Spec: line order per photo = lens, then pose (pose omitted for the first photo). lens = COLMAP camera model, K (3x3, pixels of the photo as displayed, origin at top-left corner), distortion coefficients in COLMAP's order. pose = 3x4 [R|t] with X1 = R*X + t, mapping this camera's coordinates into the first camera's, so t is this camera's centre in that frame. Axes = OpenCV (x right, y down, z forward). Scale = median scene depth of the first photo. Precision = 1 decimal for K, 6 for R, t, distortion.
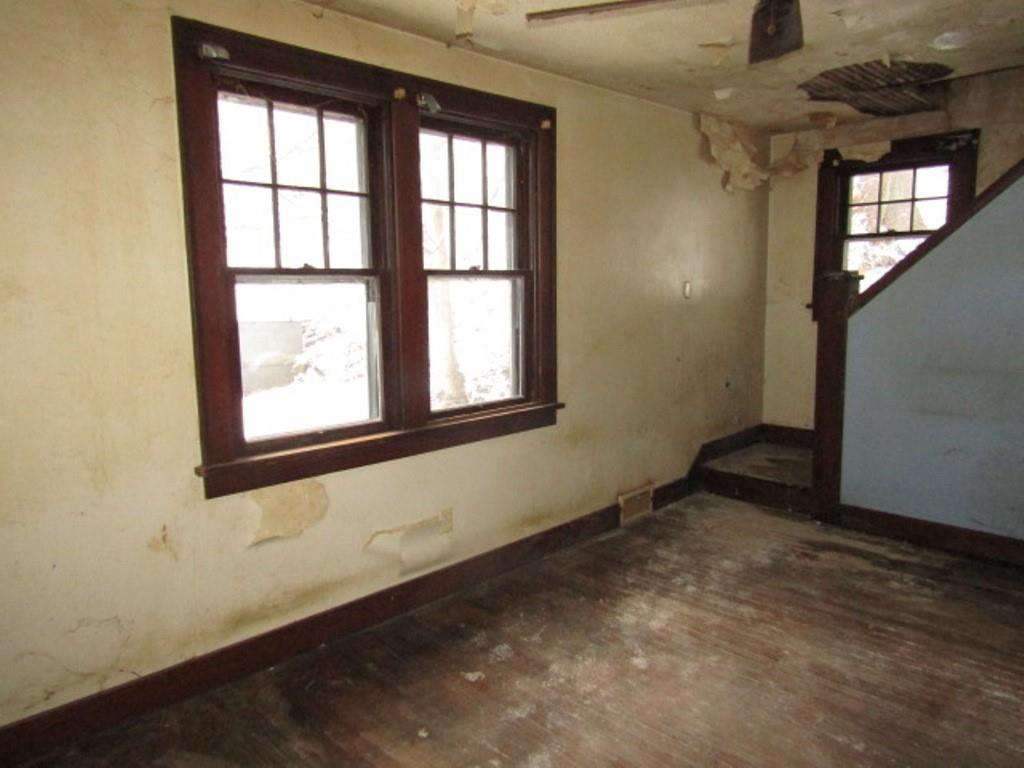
lens RADIAL K [[737.9, 0, 504.7], [0, 737.9, 385.5], [0, 0, 1]] dist [-0.008224, 0.007969]
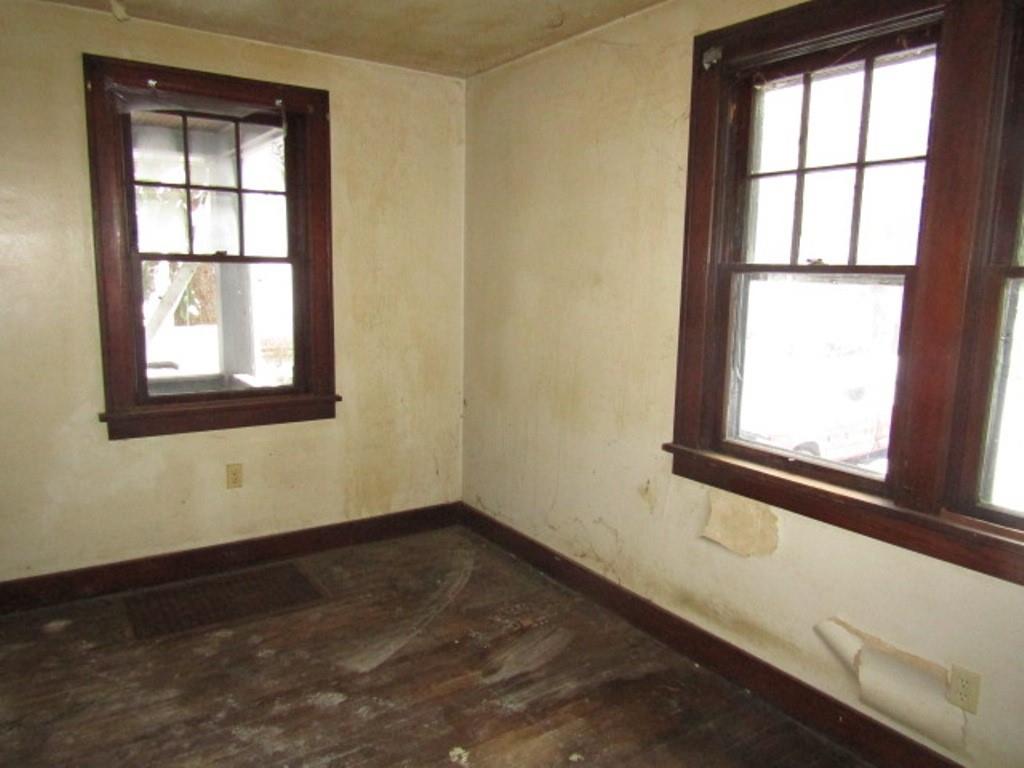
lens RADIAL K [[737.9, 0, 504.7], [0, 737.9, 385.5], [0, 0, 1]] dist [-0.008224, 0.007969]
pose [[-0.192587, 0.163876, -0.967499, 0.973306], [-0.145352, 0.970316, 0.193286, -0.212715], [0.970455, 0.177853, -0.163050, 1.277857]]
